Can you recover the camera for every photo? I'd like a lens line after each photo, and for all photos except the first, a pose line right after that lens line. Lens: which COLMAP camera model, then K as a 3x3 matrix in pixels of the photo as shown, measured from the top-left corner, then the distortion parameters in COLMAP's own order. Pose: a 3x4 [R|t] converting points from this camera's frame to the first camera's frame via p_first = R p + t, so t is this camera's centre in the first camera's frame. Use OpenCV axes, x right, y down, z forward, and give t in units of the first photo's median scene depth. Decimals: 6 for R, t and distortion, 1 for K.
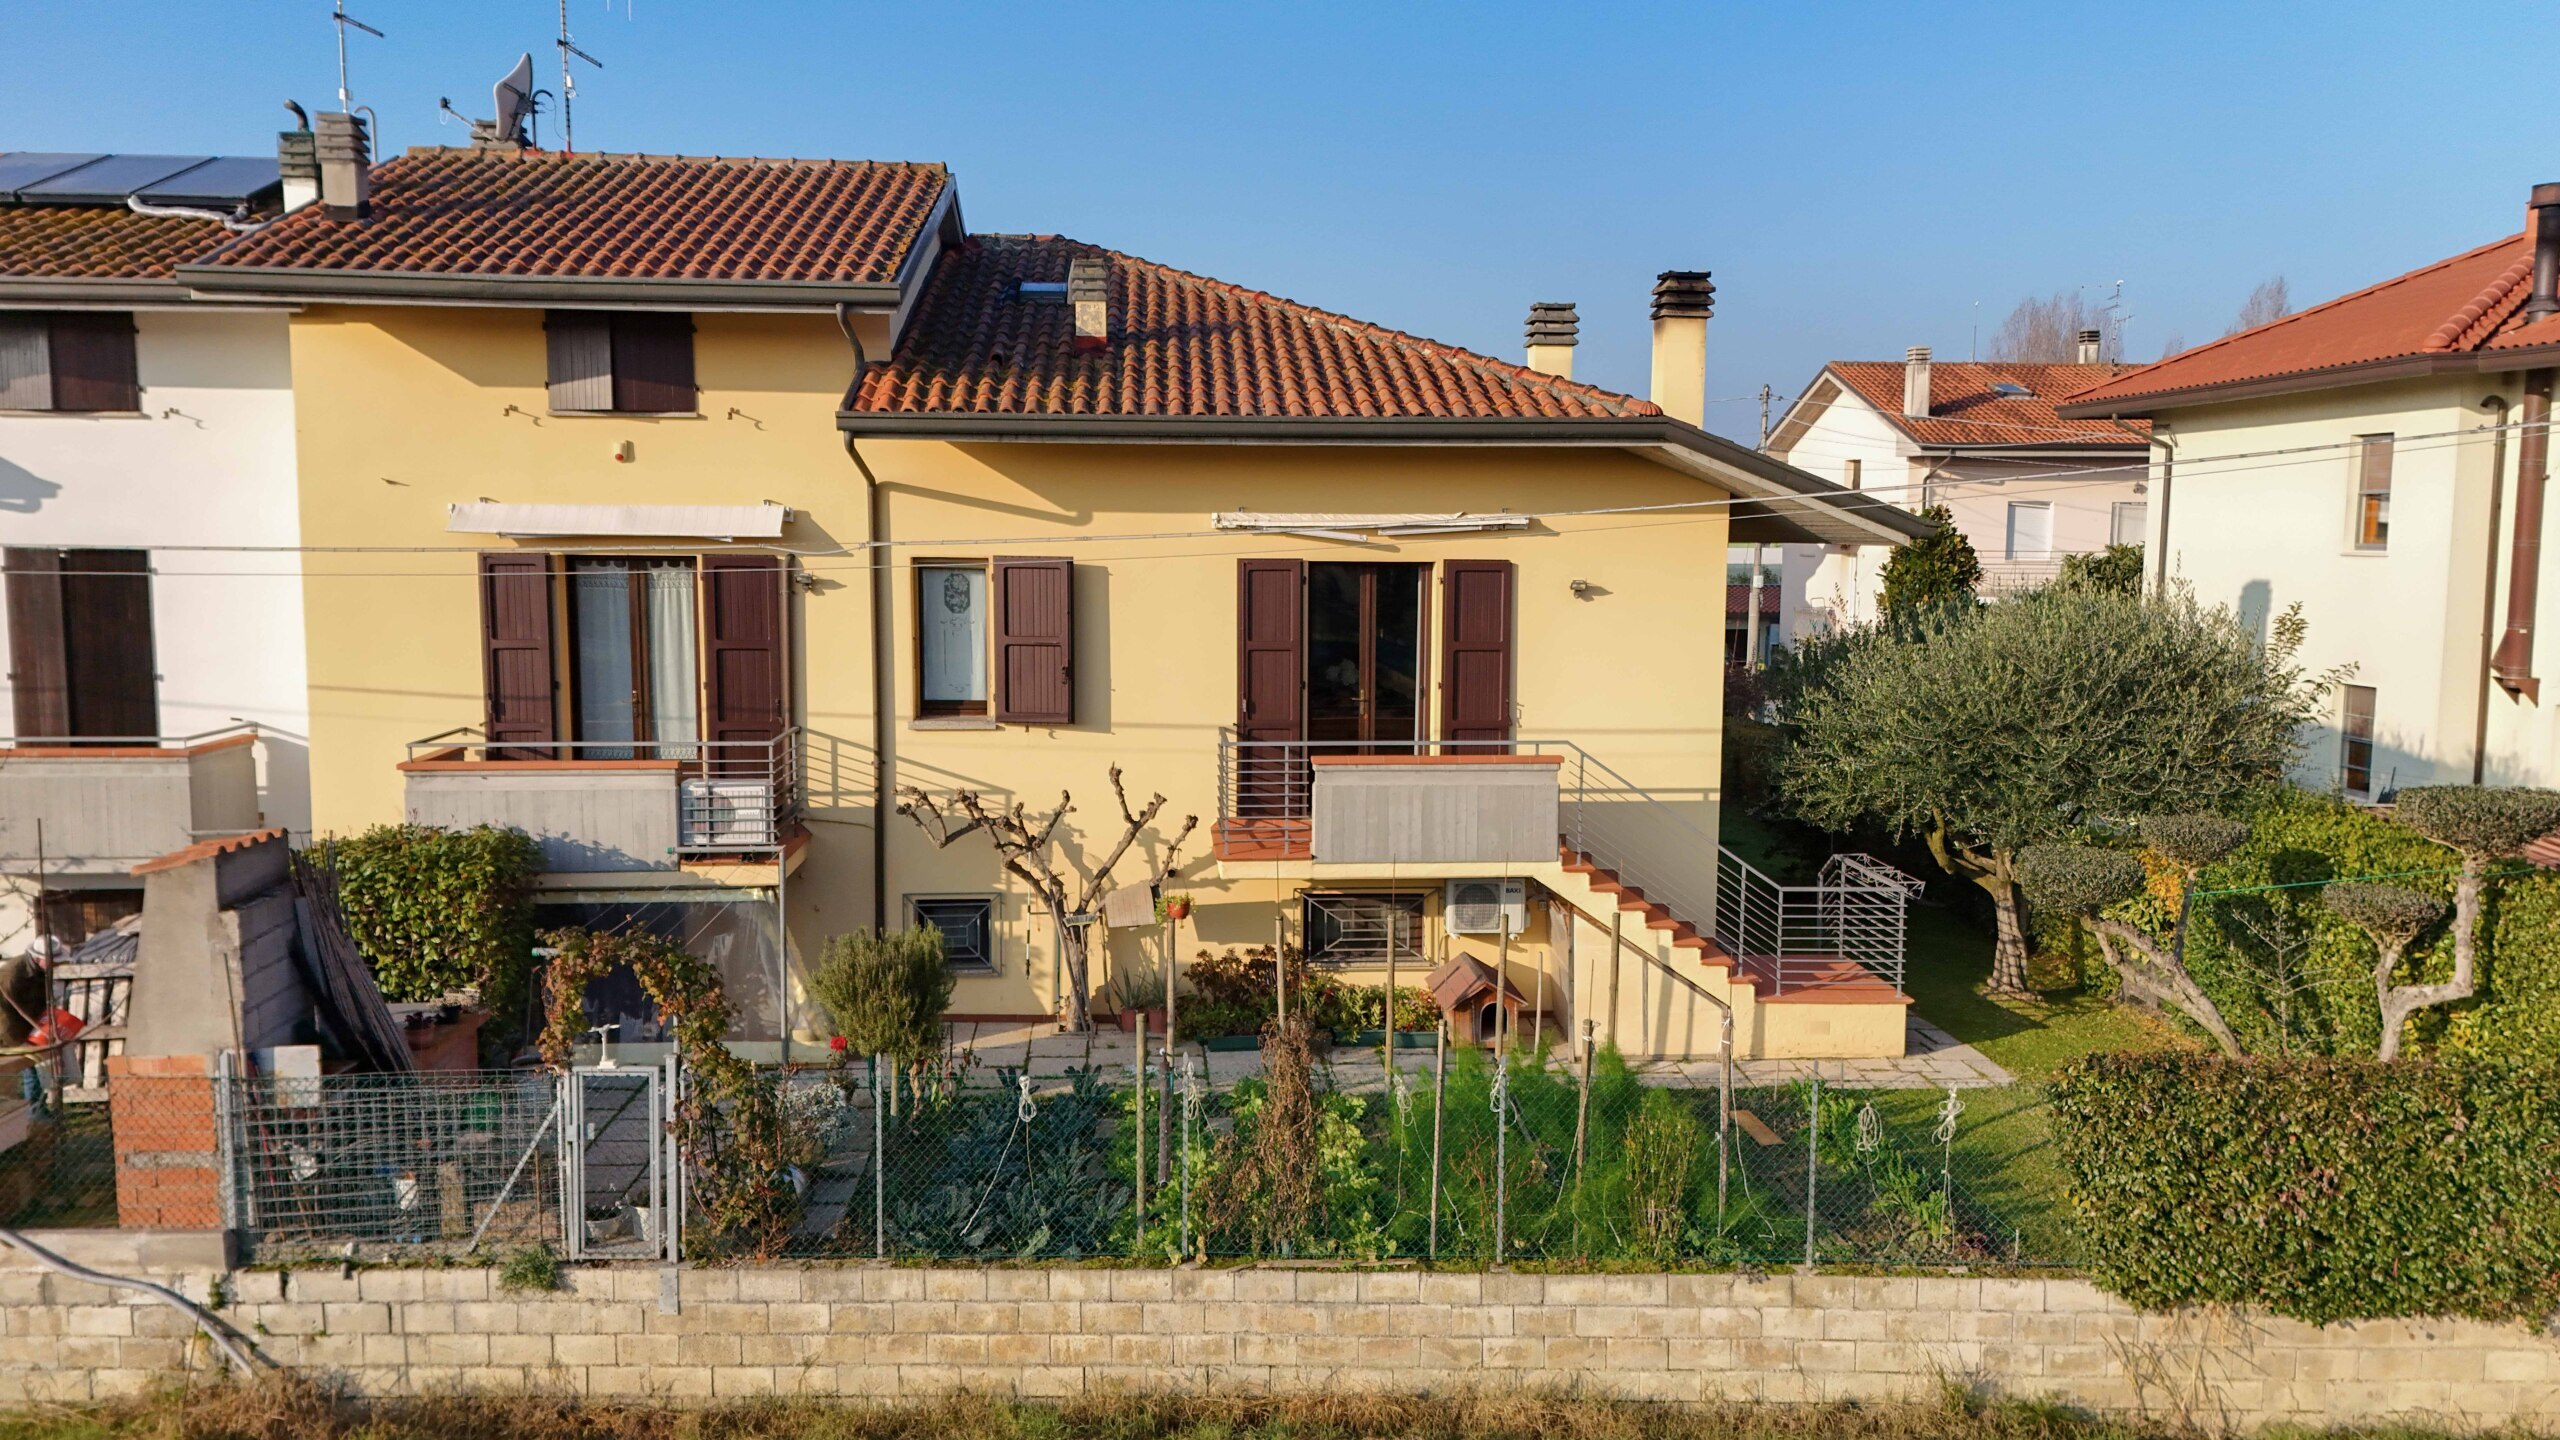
lens RADIAL K [[1880.8, 0, 1282.5], [0, 1880.8, 721.1], [0, 0, 1]] dist [0.066606, -0.063894]
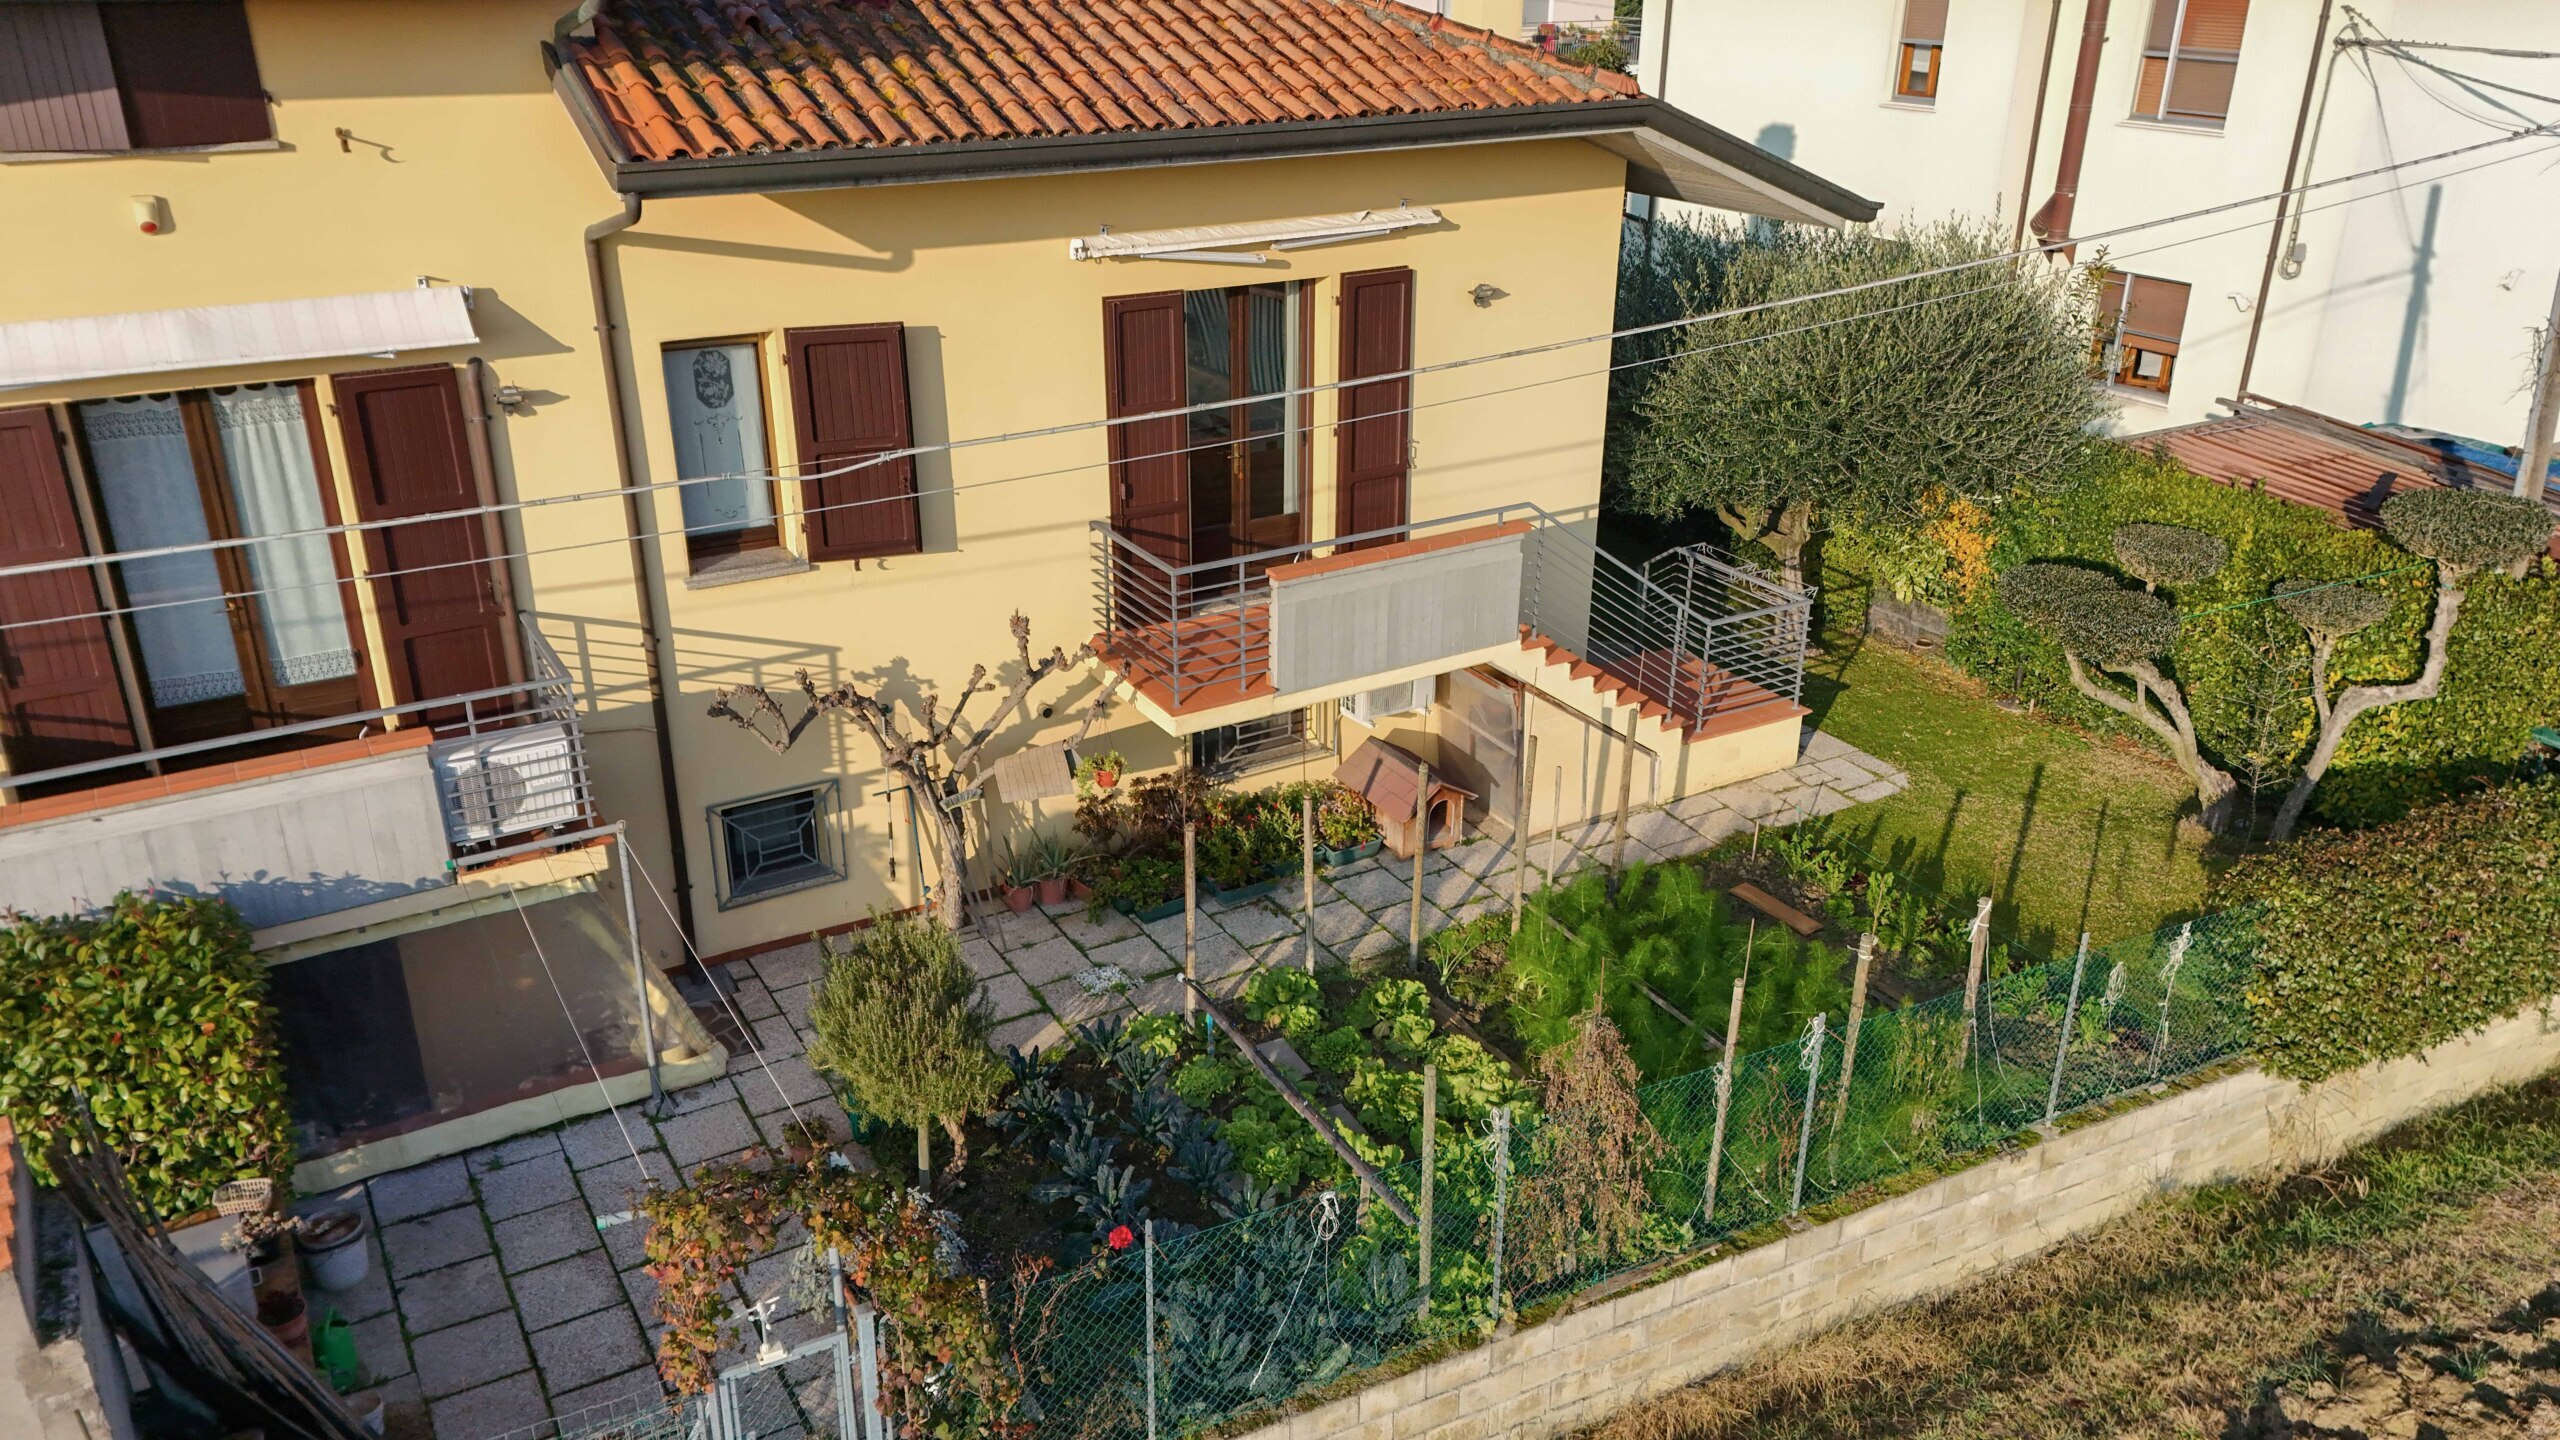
lens RADIAL K [[1880.8, 0, 1288.6], [0, 1880.8, 729.0], [0, 0, 1]] dist [0.066606, -0.063894]
pose [[0.892005, -0.182032, 0.413752, -0.307282], [0.047353, 0.947925, 0.314954, -0.161294], [-0.449538, -0.261348, 0.854174, 0.294046]]
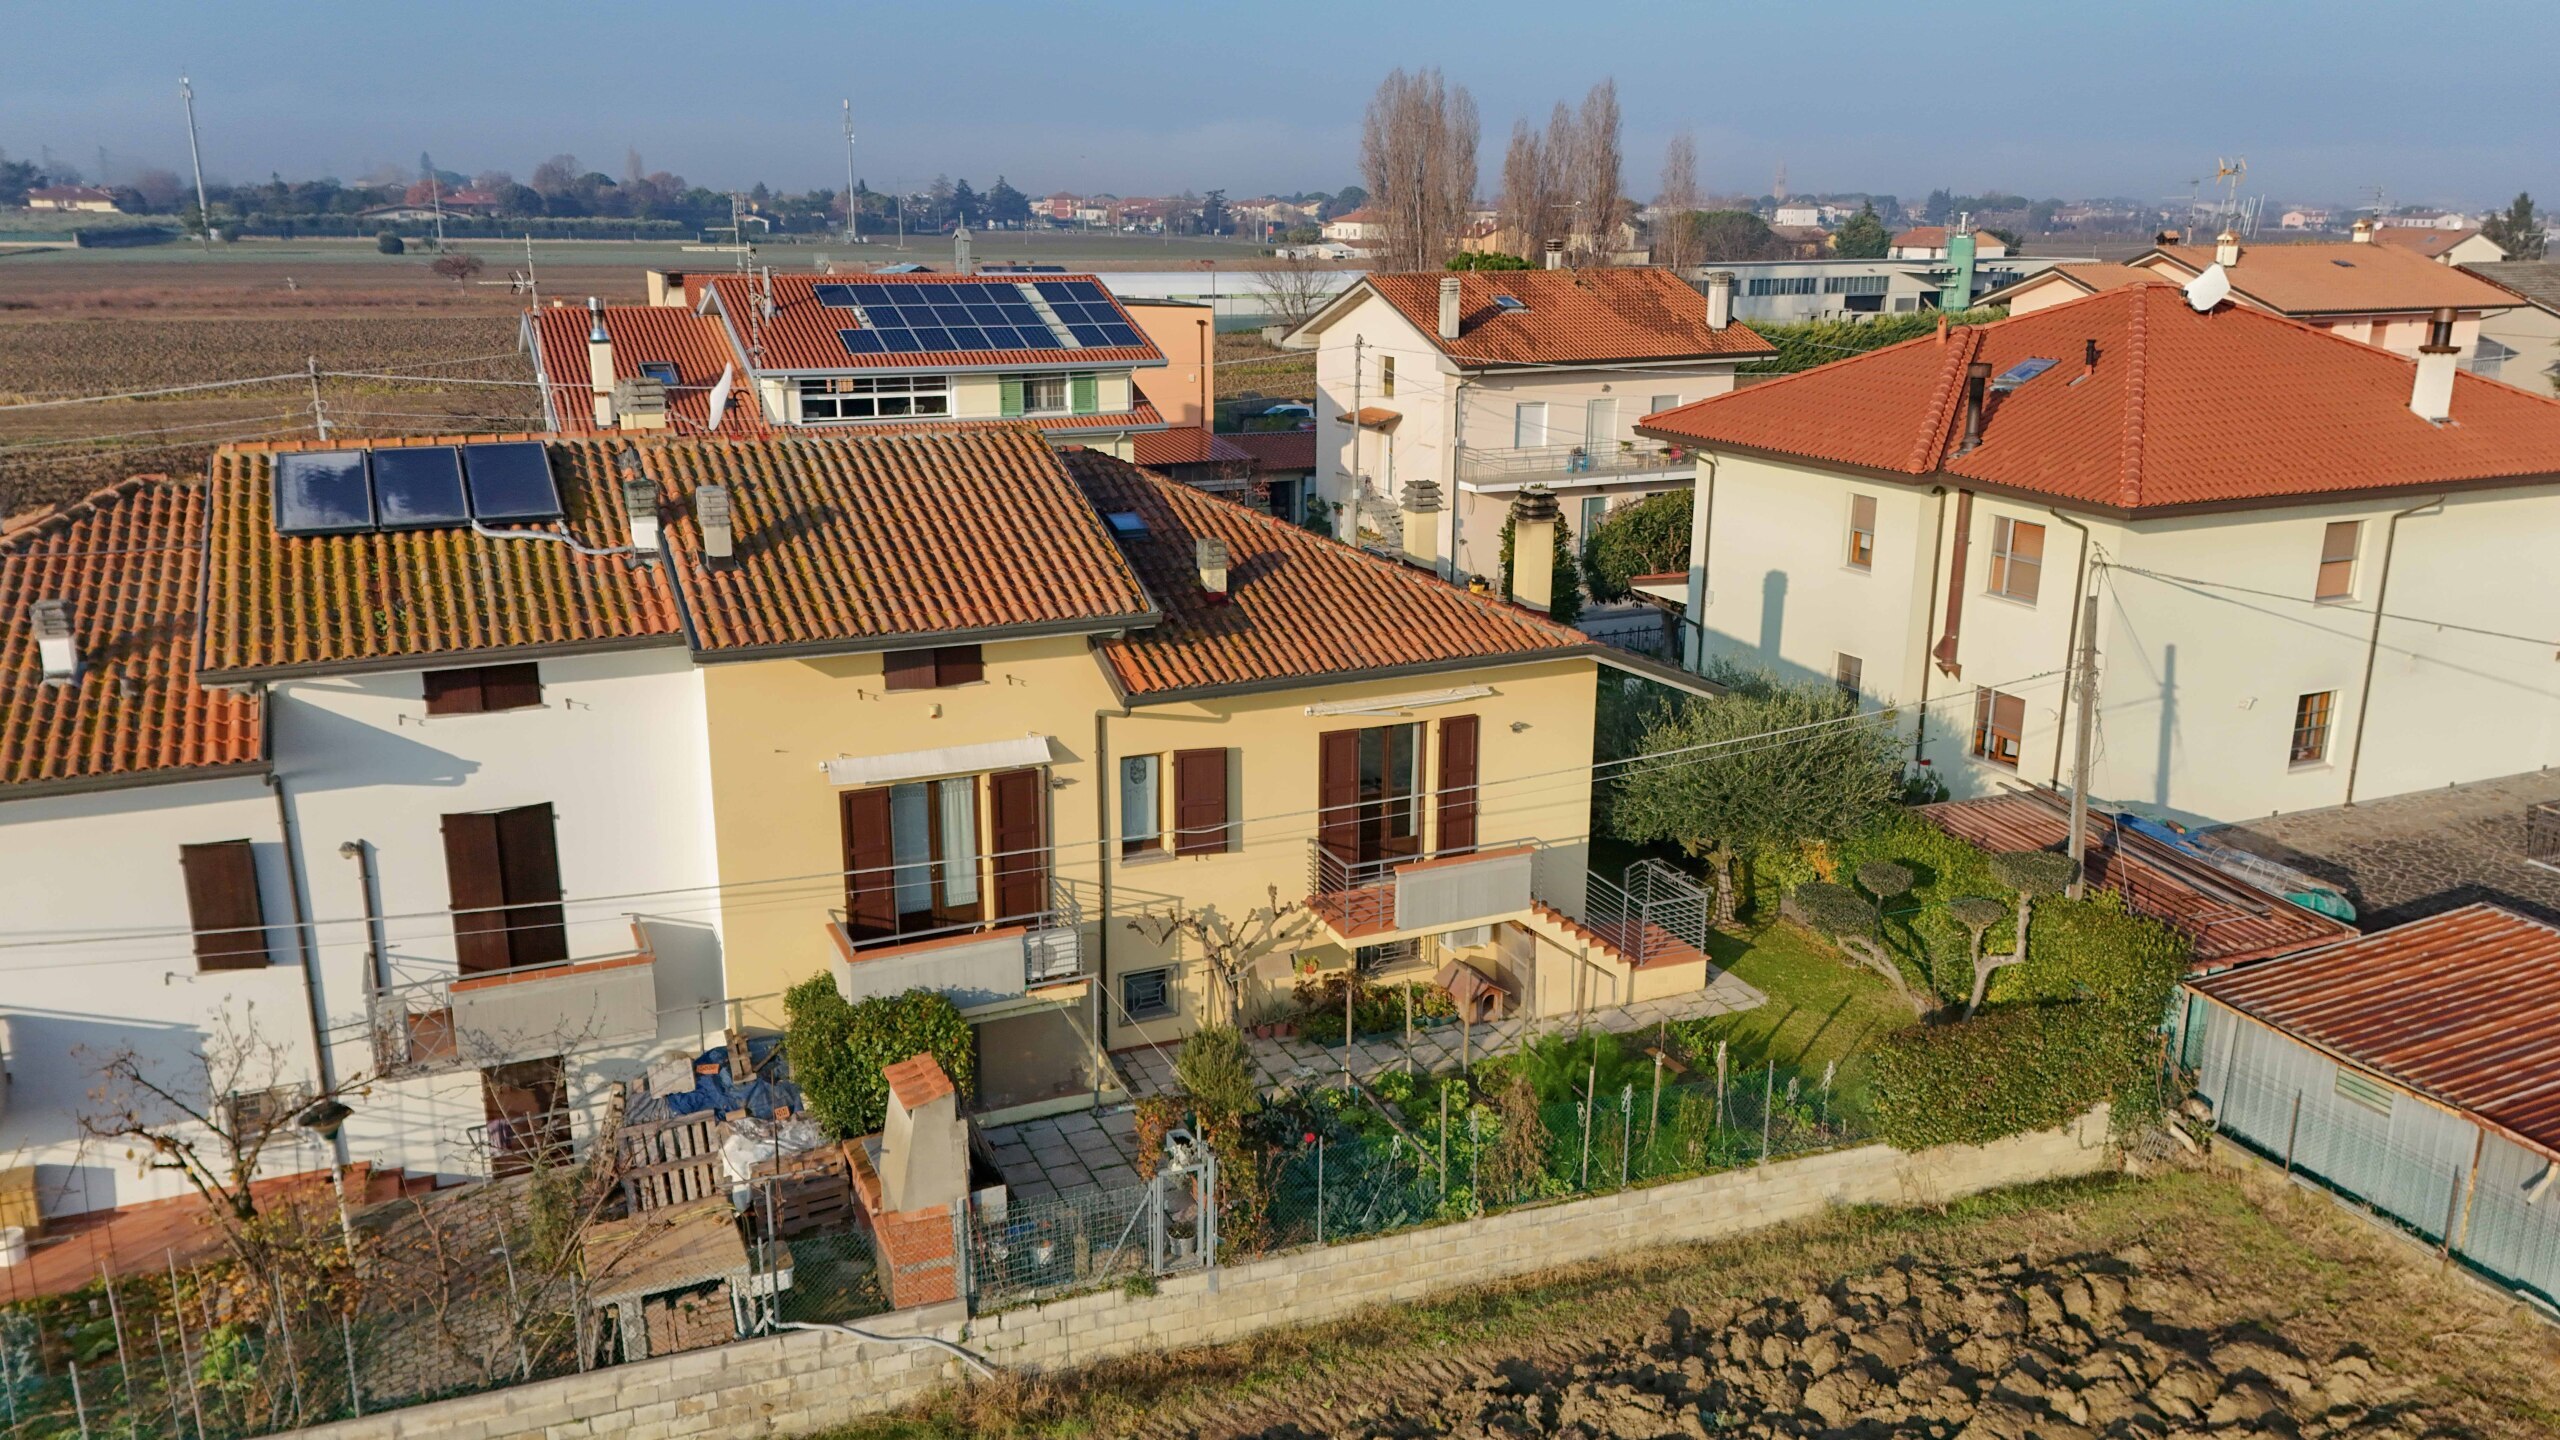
lens RADIAL K [[1880.8, 0, 1281.0], [0, 1880.8, 703.9], [0, 0, 1]] dist [0.066606, -0.063894]
pose [[0.939671, -0.091043, 0.329741, -0.571843], [0.038198, 0.985830, 0.163339, -0.371227], [-0.339940, -0.140890, 0.929834, -0.418469]]
